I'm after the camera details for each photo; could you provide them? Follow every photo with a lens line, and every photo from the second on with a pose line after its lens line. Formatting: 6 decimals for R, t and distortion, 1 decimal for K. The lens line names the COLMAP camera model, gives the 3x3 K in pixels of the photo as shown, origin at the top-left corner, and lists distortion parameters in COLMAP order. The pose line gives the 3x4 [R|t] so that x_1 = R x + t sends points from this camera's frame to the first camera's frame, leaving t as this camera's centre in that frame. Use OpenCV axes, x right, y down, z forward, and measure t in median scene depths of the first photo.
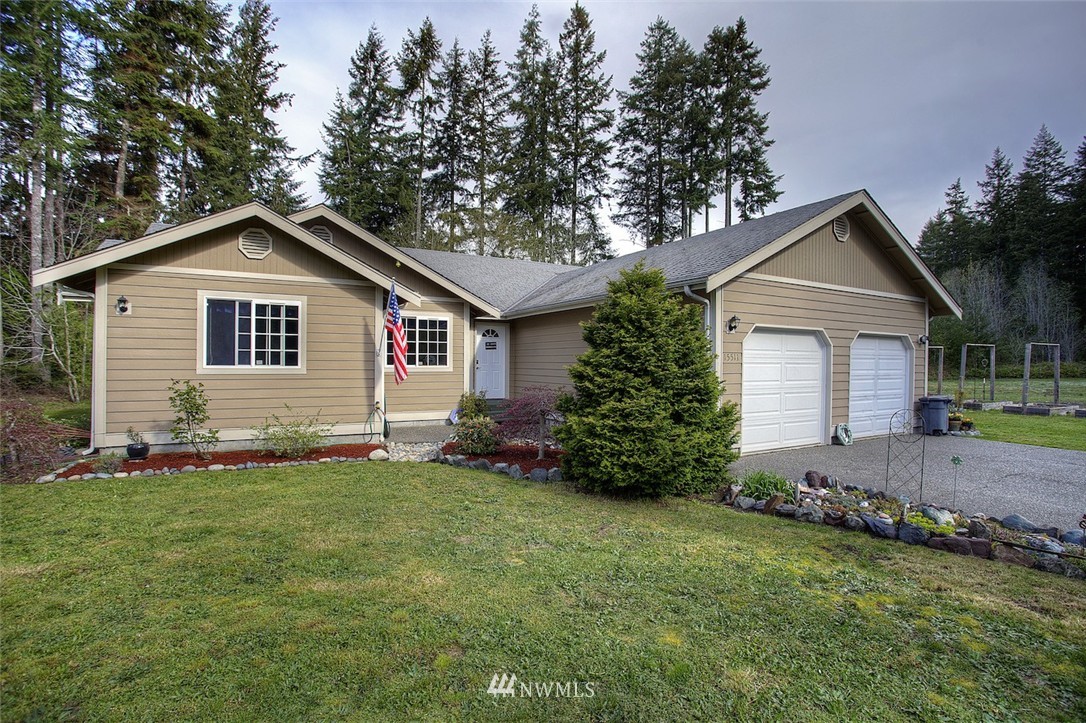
lens RADIAL K [[515.8, 0, 543.0], [0, 515.8, 361.5], [0, 0, 1]] dist [-0.129777, 0.036669]
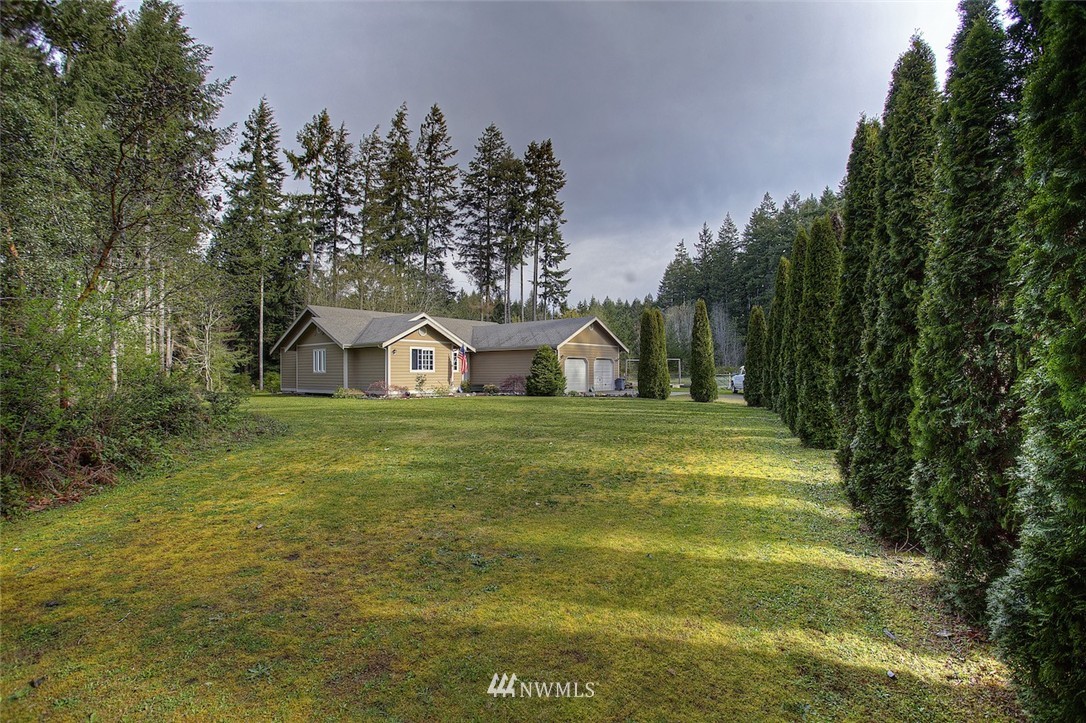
lens RADIAL K [[528.5, 0, 548.4], [0, 528.5, 366.4], [0, 0, 1]] dist [-0.083773, 0.038772]
pose [[0.915839, -0.007454, 0.401476, -0.218216], [0.009714, 0.999946, -0.003595, 0.000988], [-0.401427, 0.007192, 0.915863, -0.429834]]
